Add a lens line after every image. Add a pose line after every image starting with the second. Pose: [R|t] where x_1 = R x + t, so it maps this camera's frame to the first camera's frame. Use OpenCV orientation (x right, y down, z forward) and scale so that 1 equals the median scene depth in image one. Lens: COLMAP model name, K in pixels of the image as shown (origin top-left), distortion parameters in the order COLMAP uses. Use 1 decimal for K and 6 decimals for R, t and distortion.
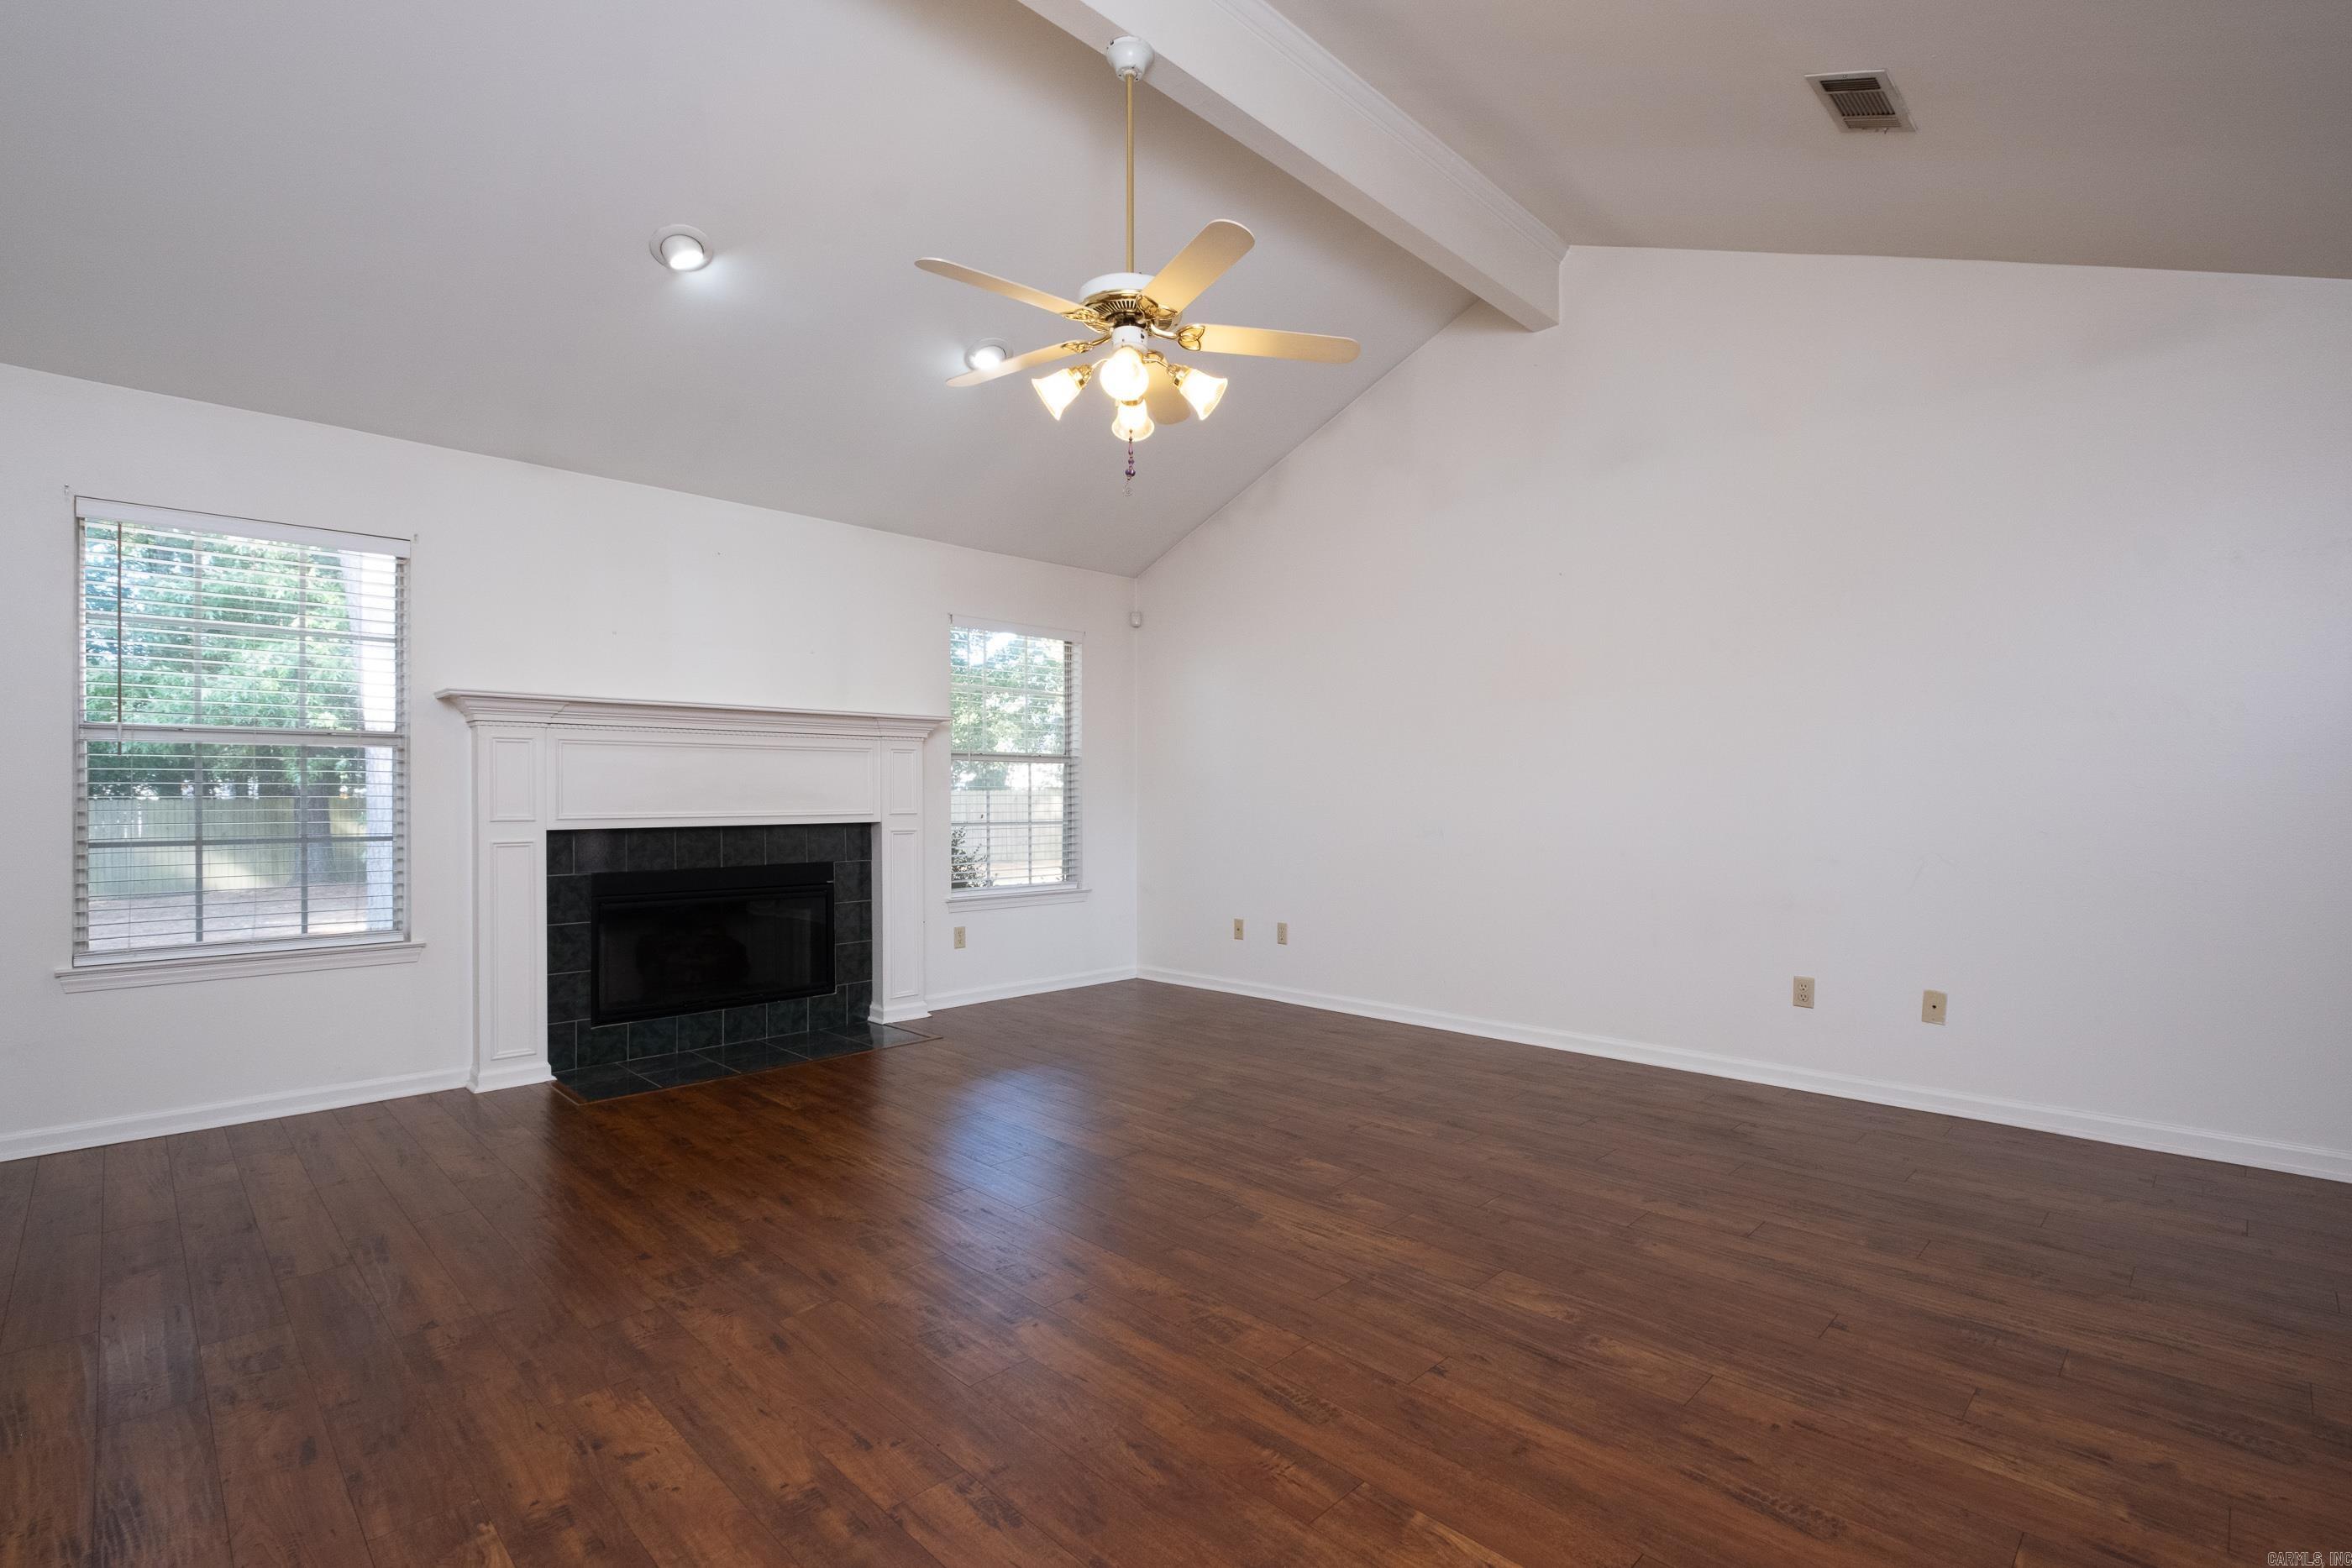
lens RADIAL K [[1082.6, 0, 1189.4], [0, 1082.6, 805.9], [0, 0, 1]] dist [0.000868, -0.004619]
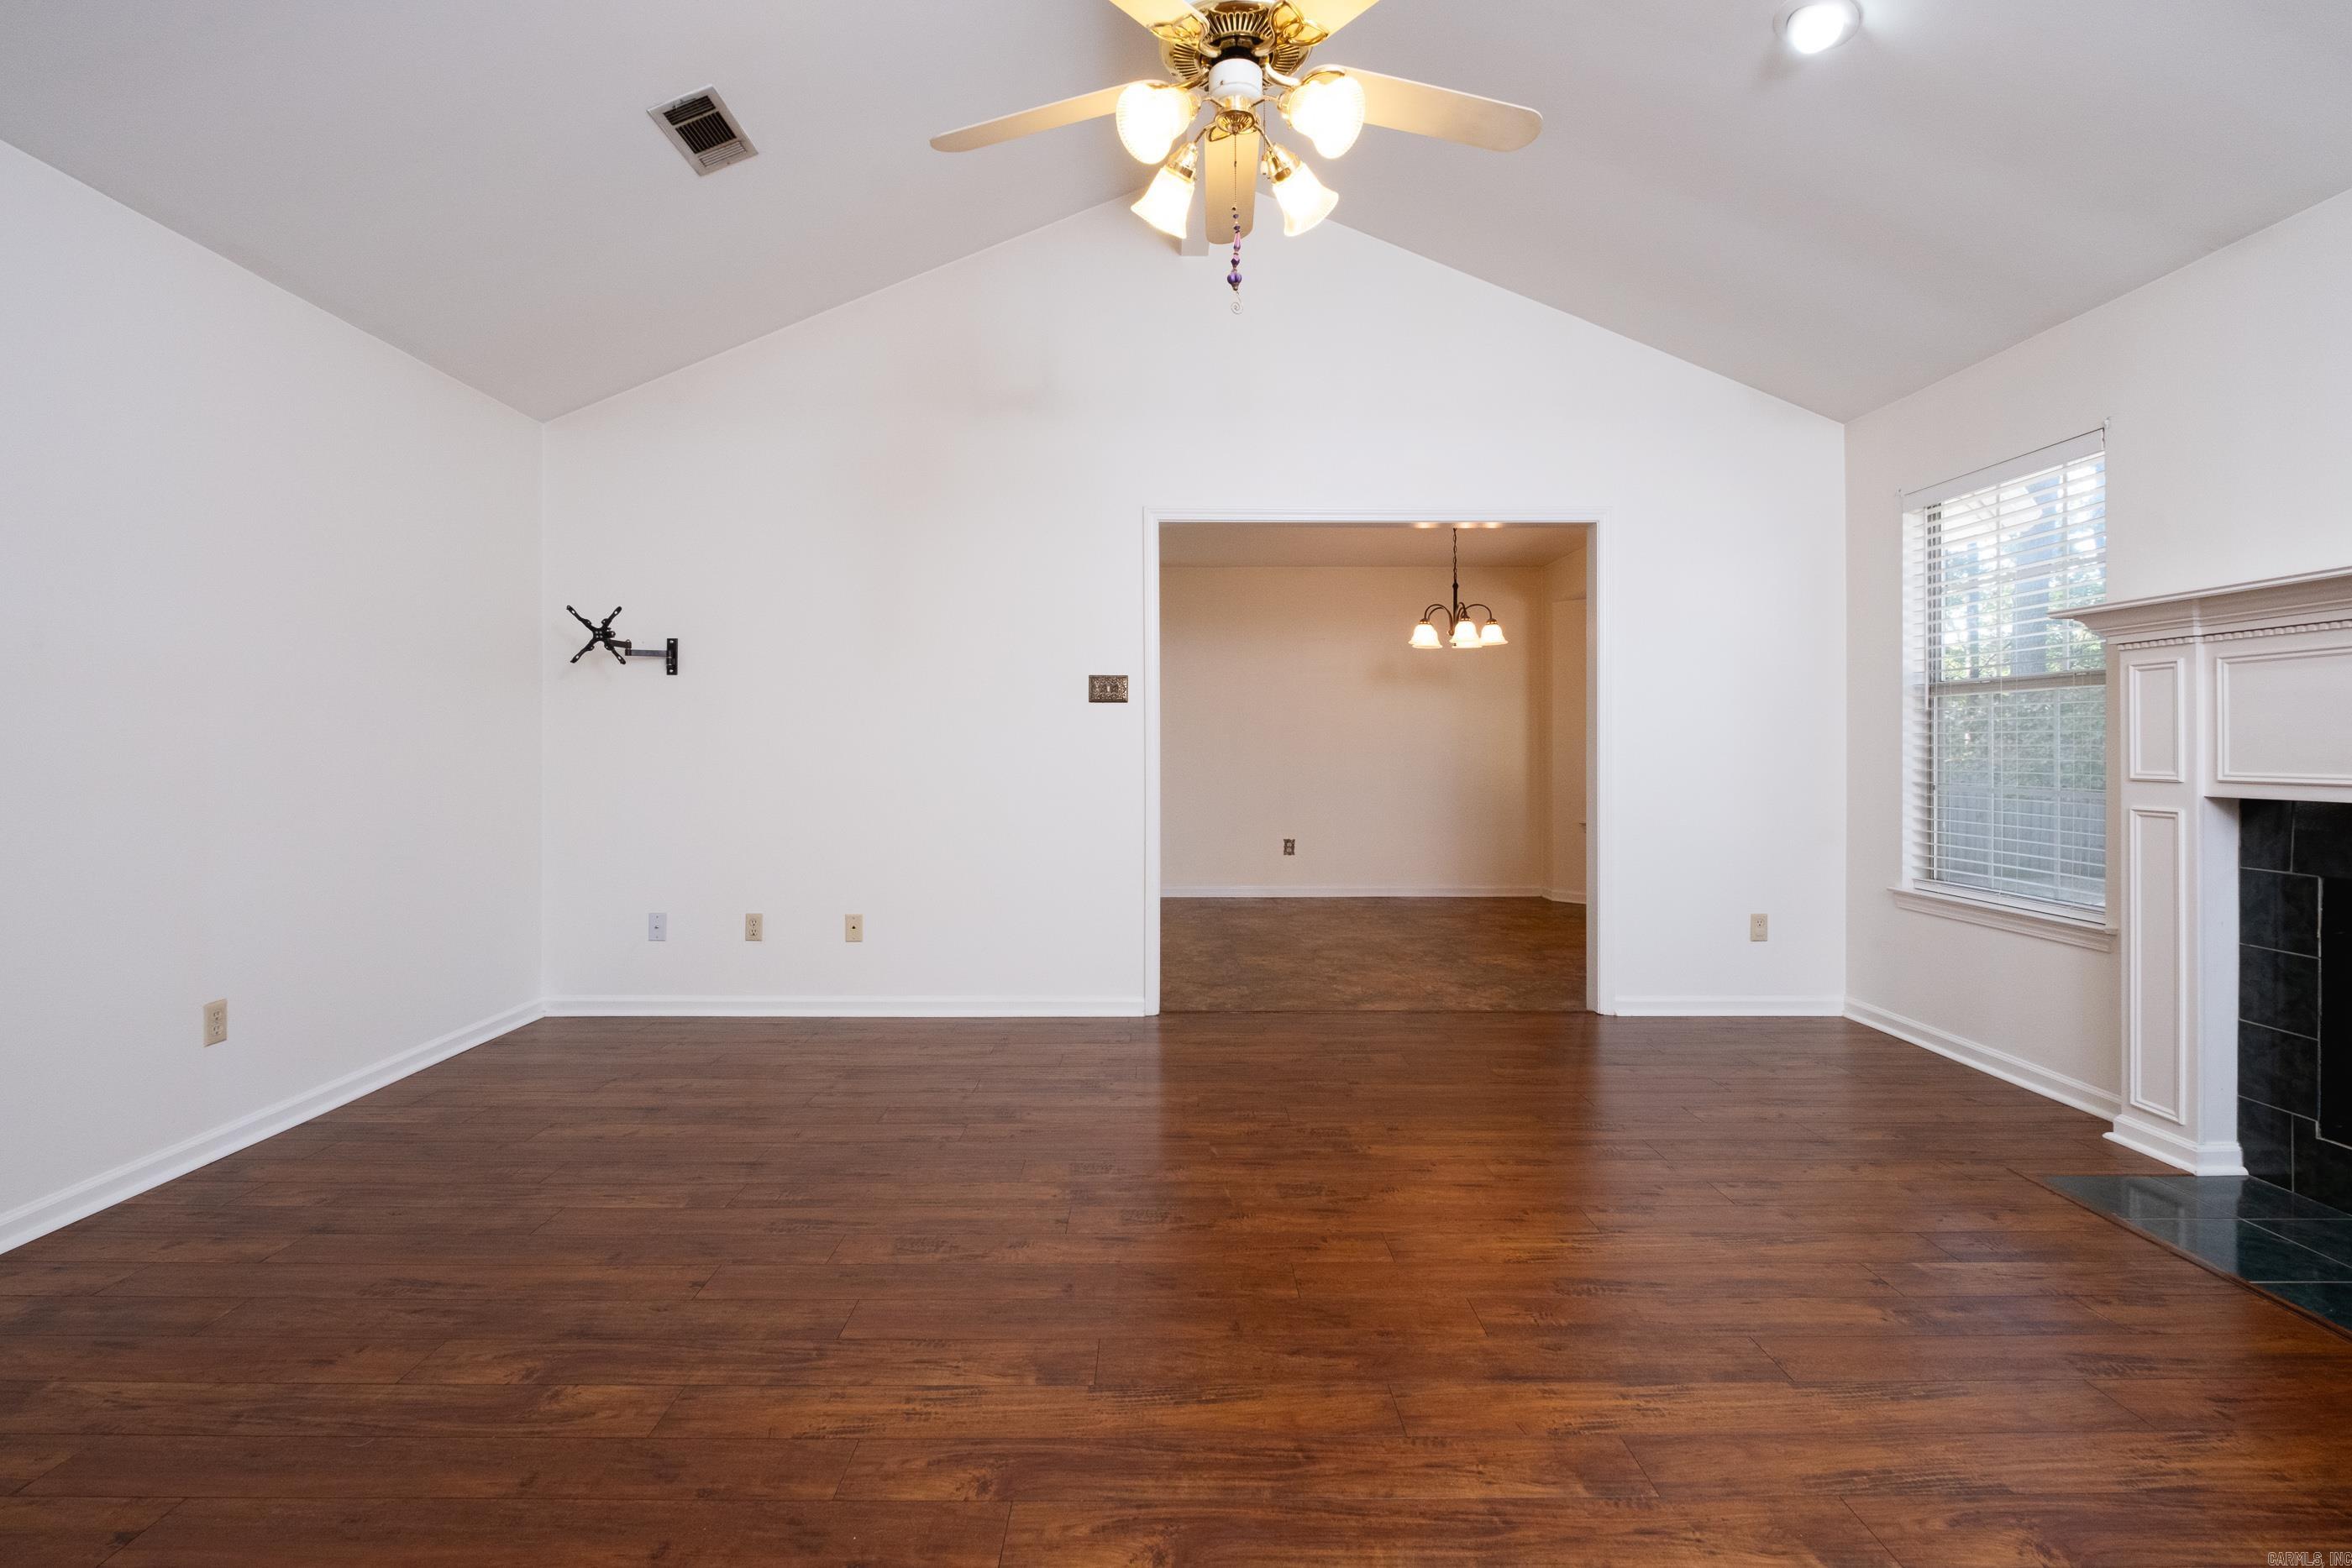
lens RADIAL K [[1082.6, 0, 1156.5], [0, 1082.6, 742.1], [0, 0, 1]] dist [0.000868, -0.004619]
pose [[-0.713220, 0.000090, -0.700940, 0.422675], [-0.002792, 0.999992, 0.002969, -0.014076], [0.700934, 0.004074, -0.713214, 1.336604]]
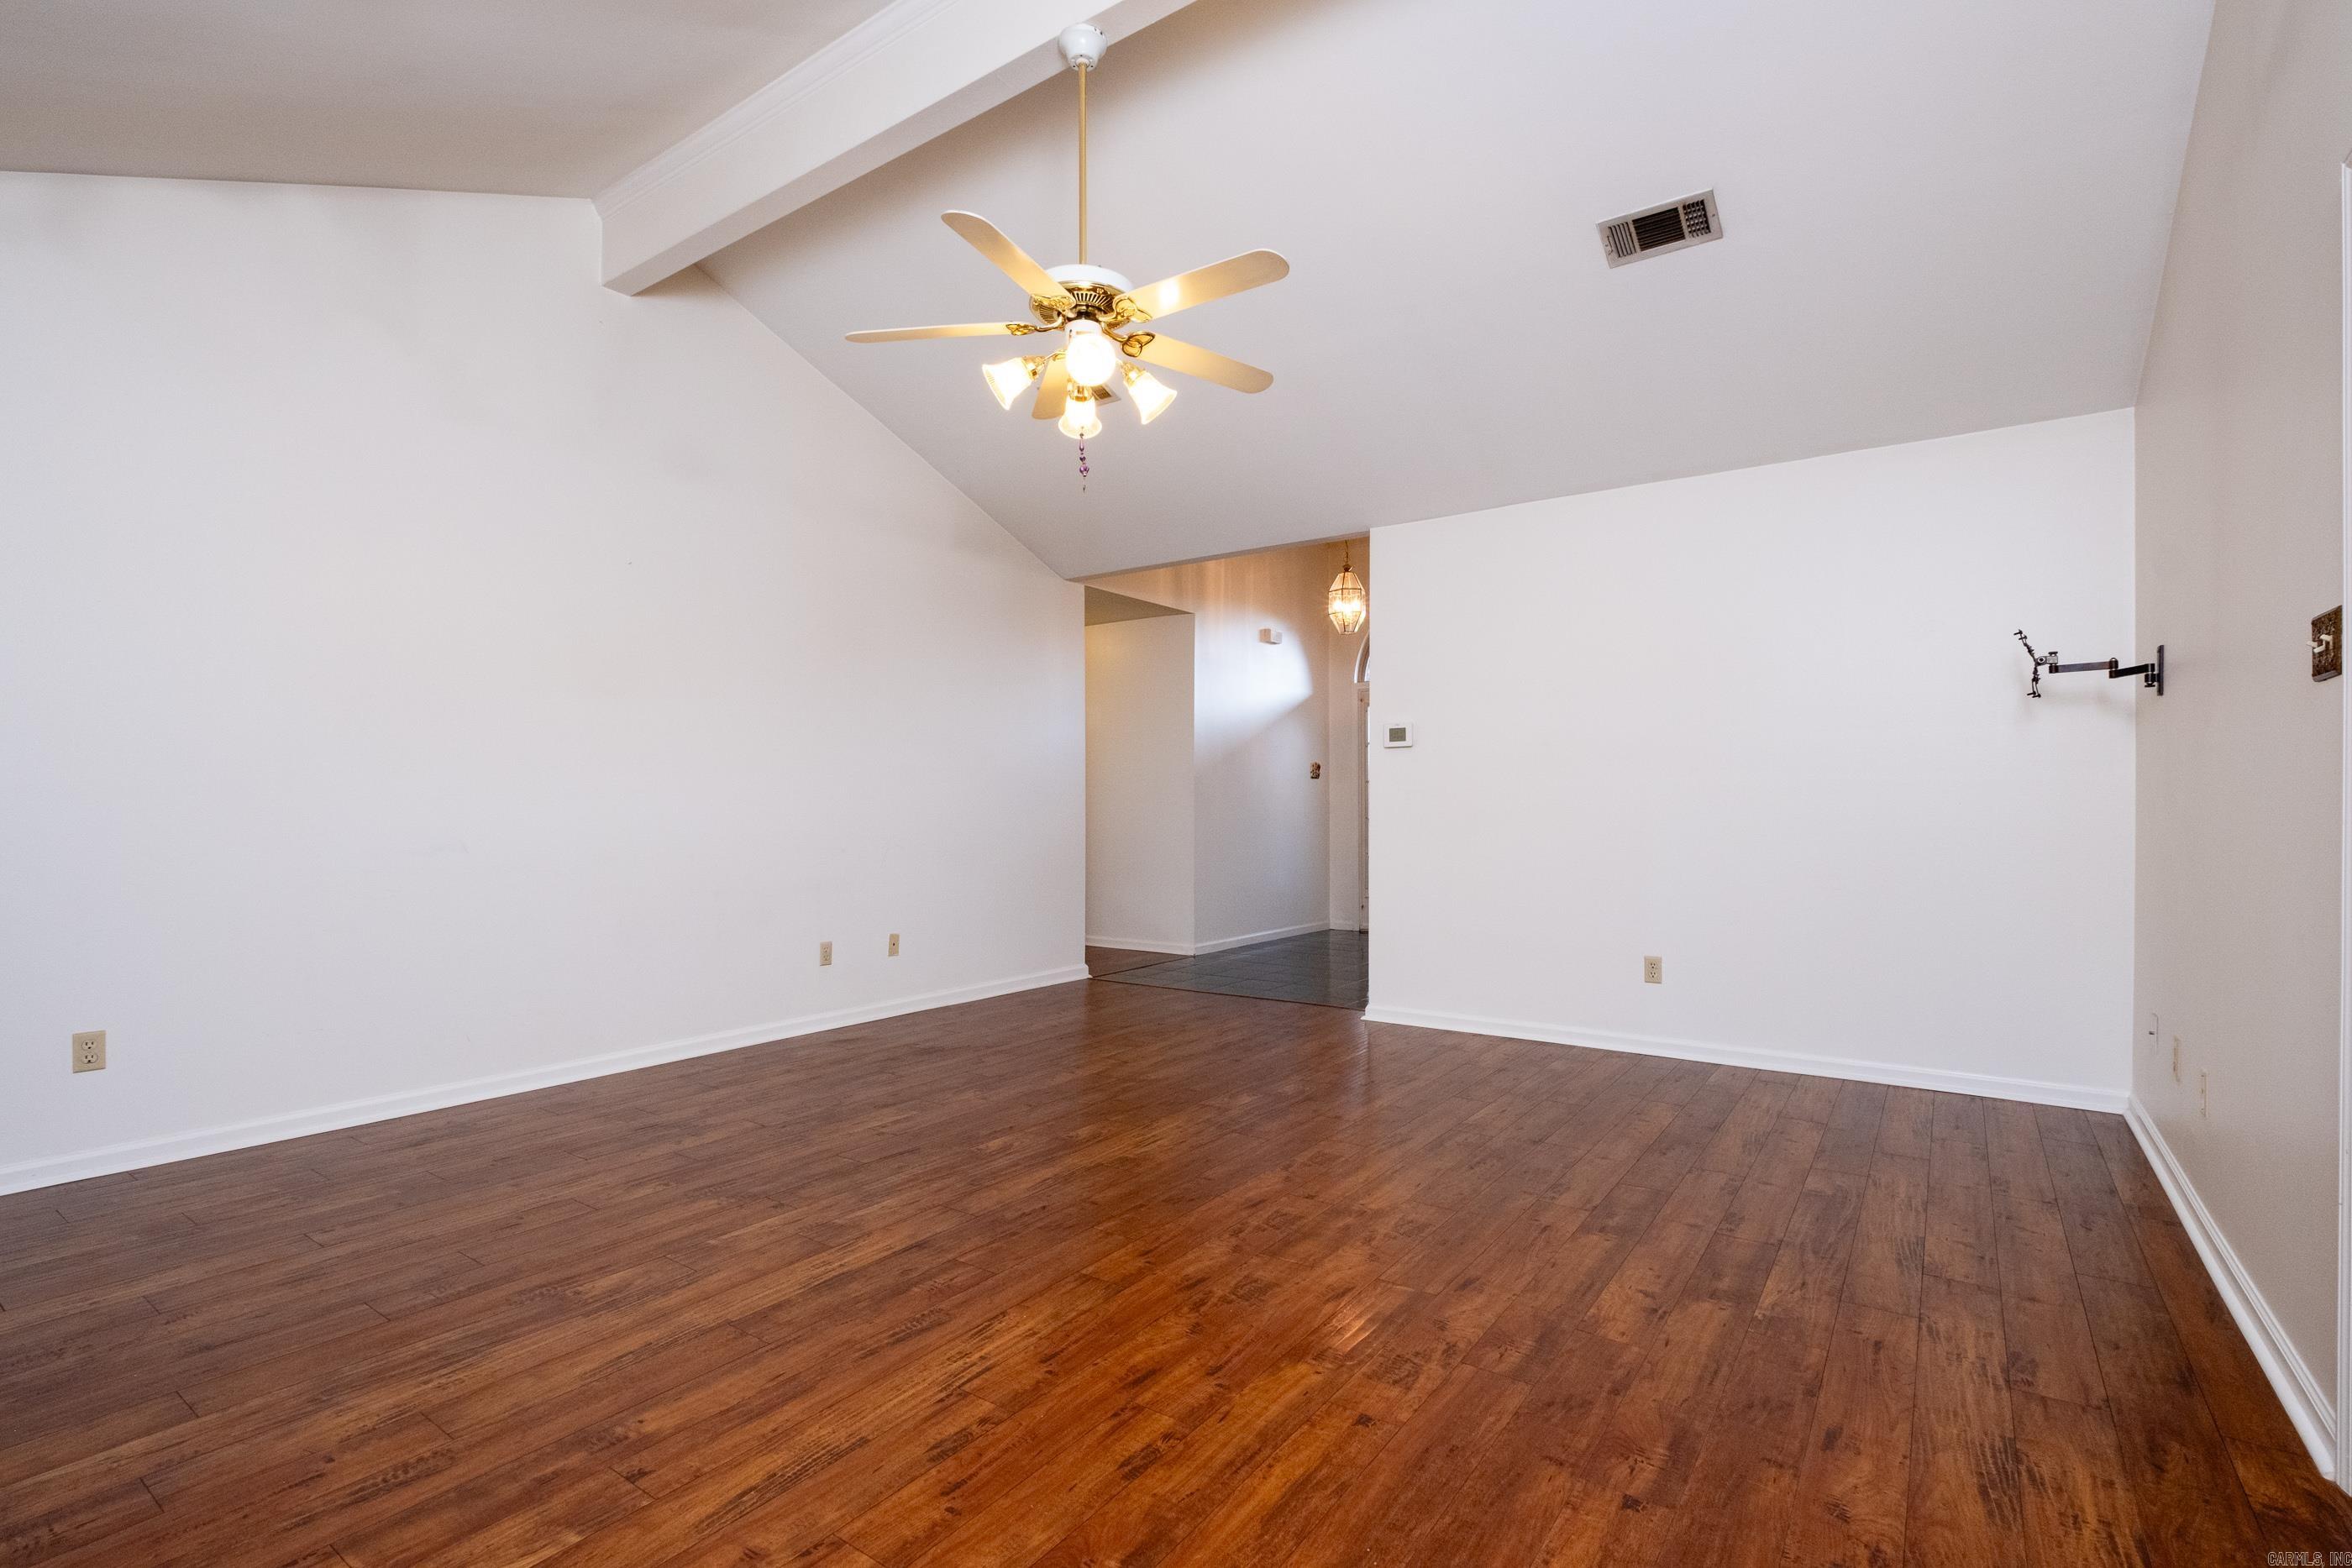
lens RADIAL K [[1082.6, 0, 1193.3], [0, 1082.6, 799.3], [0, 0, 1]] dist [0.000868, -0.004619]
pose [[-0.172775, 0.005566, 0.984946, -0.963315], [0.009617, 0.999946, -0.003963, -0.000694], [-0.984914, 0.008787, -0.172819, 0.987813]]
